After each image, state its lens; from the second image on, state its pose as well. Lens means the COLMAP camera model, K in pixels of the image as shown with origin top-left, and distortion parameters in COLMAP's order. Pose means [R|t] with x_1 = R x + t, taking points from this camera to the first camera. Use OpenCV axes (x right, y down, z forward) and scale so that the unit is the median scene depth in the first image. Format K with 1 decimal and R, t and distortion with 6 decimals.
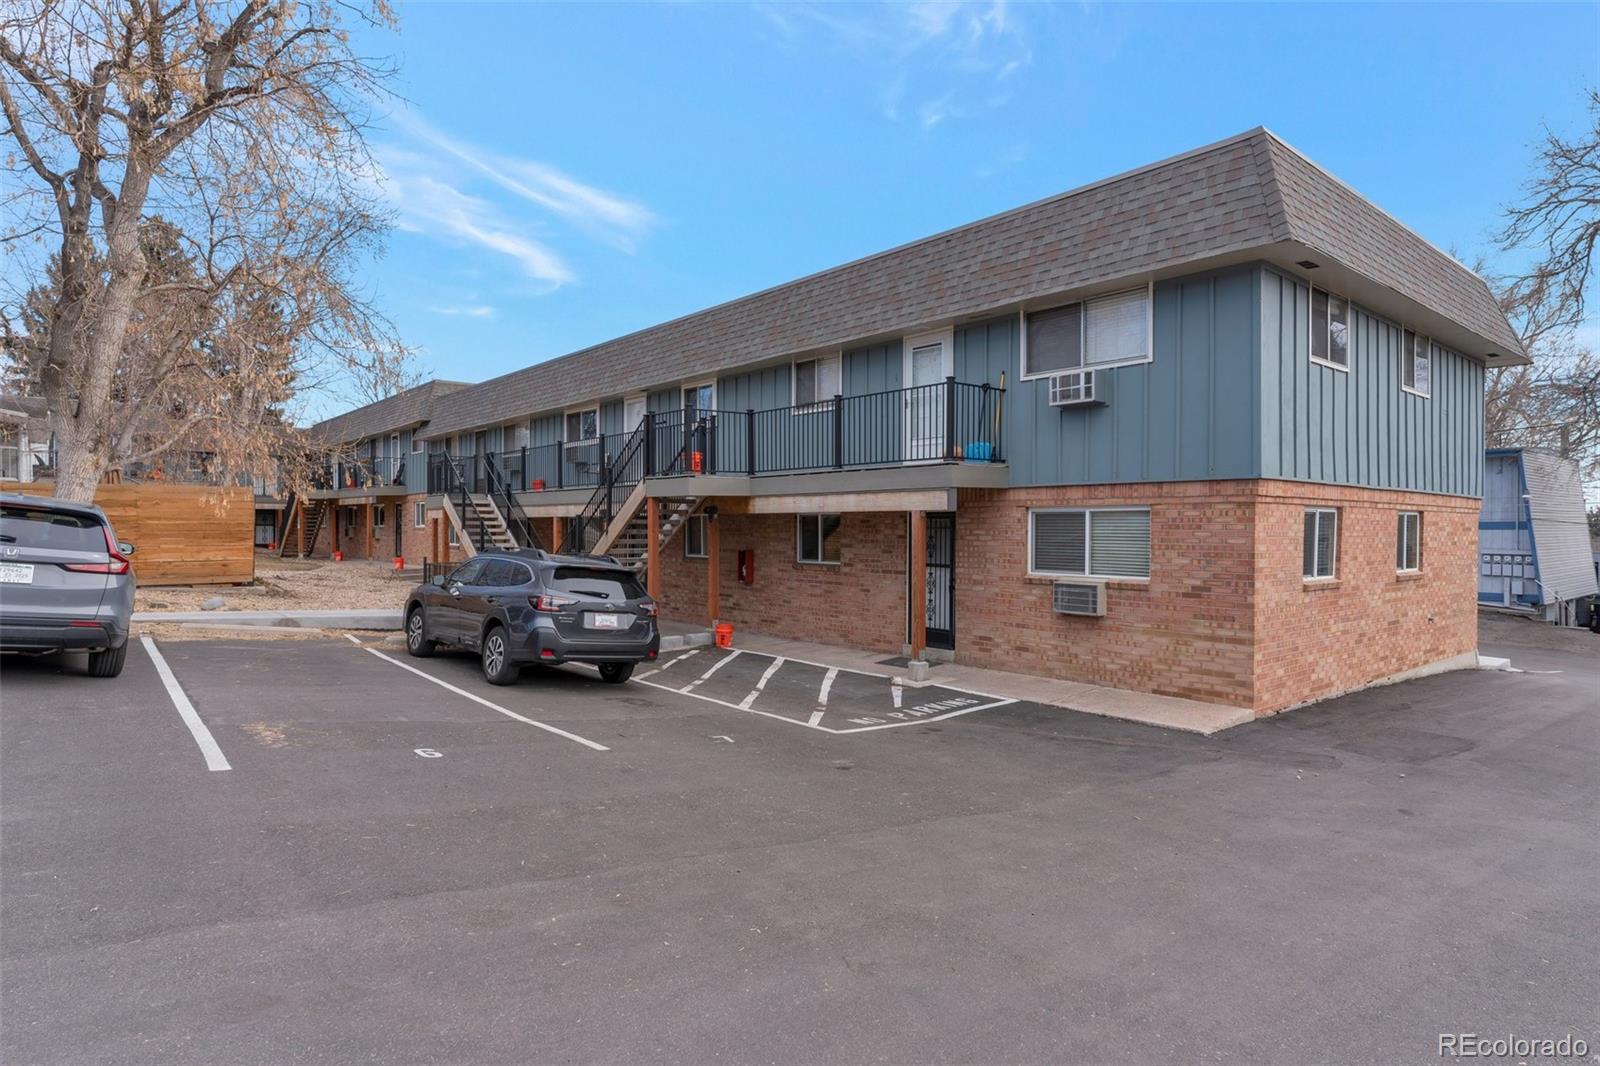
lens RADIAL K [[882.5, 0, 800.6], [0, 882.5, 530.5], [0, 0, 1]] dist [0.001537, 0.000107]
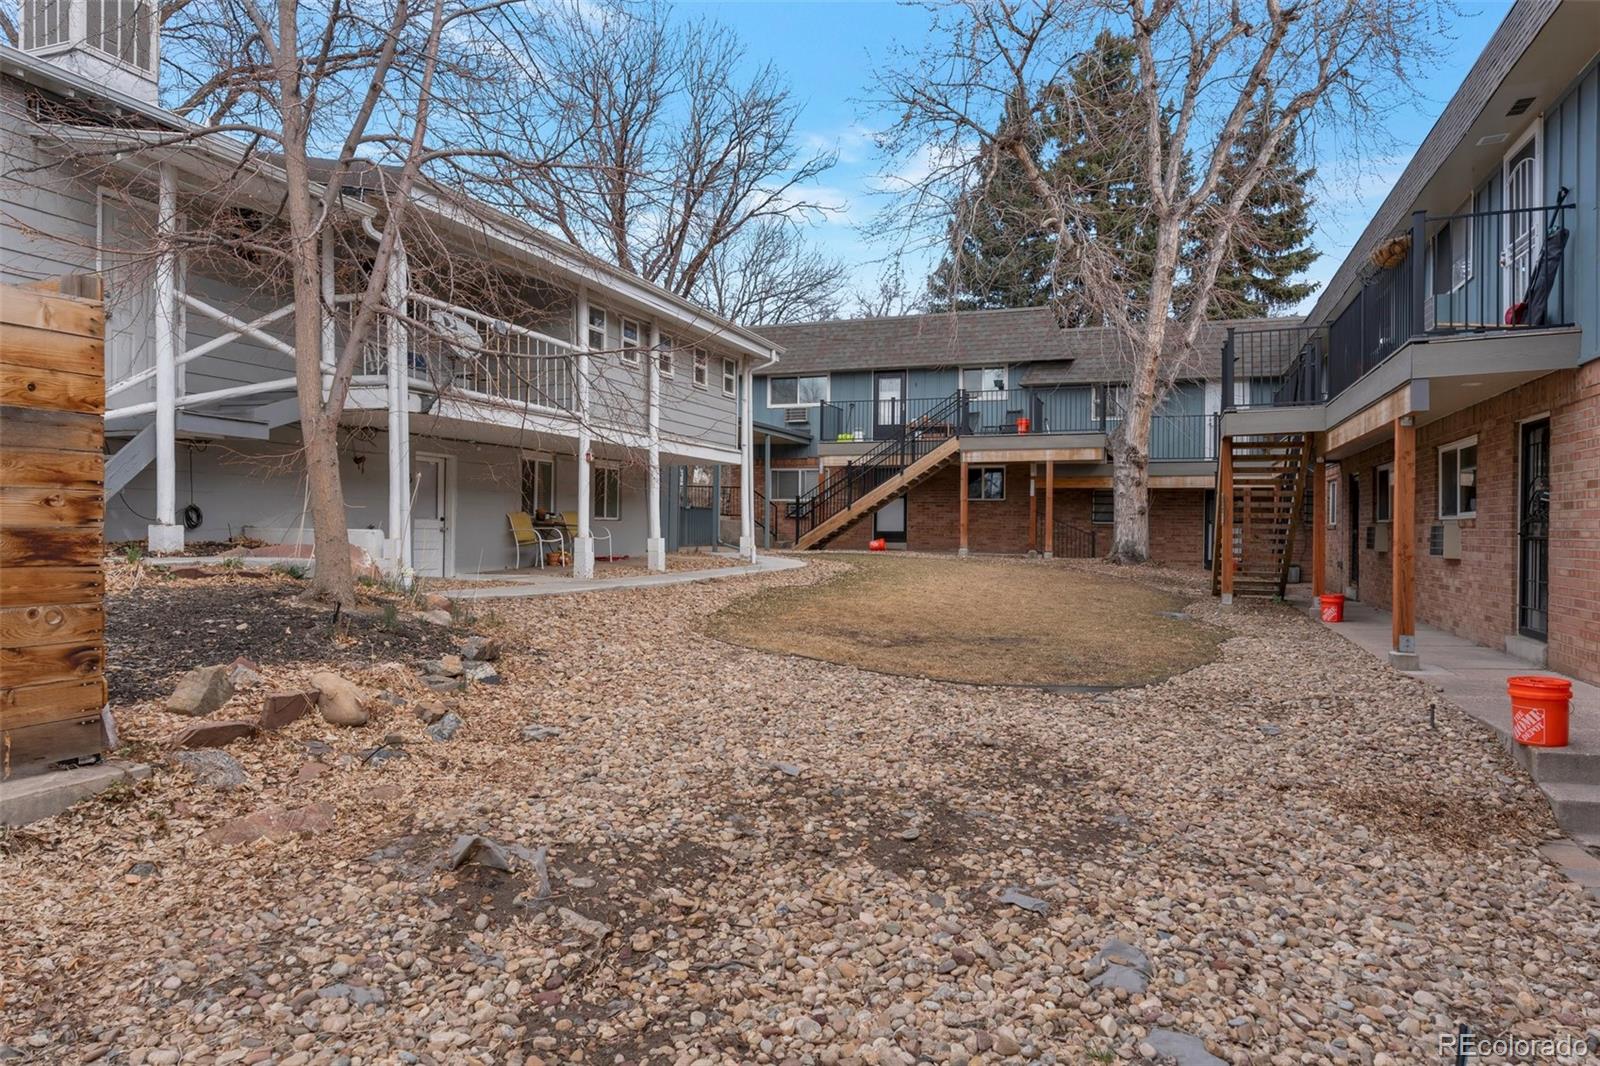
lens RADIAL K [[1019.0, 0, 799.5], [0, 1019.0, 536.2], [0, 0, 1]] dist [-0.000996, -0.000498]
pose [[0.506661, 0.005024, -0.862131, -0.314678], [-0.004175, 0.999986, 0.003373, 0.001218], [0.862135, 0.001891, 0.506675, 0.681016]]
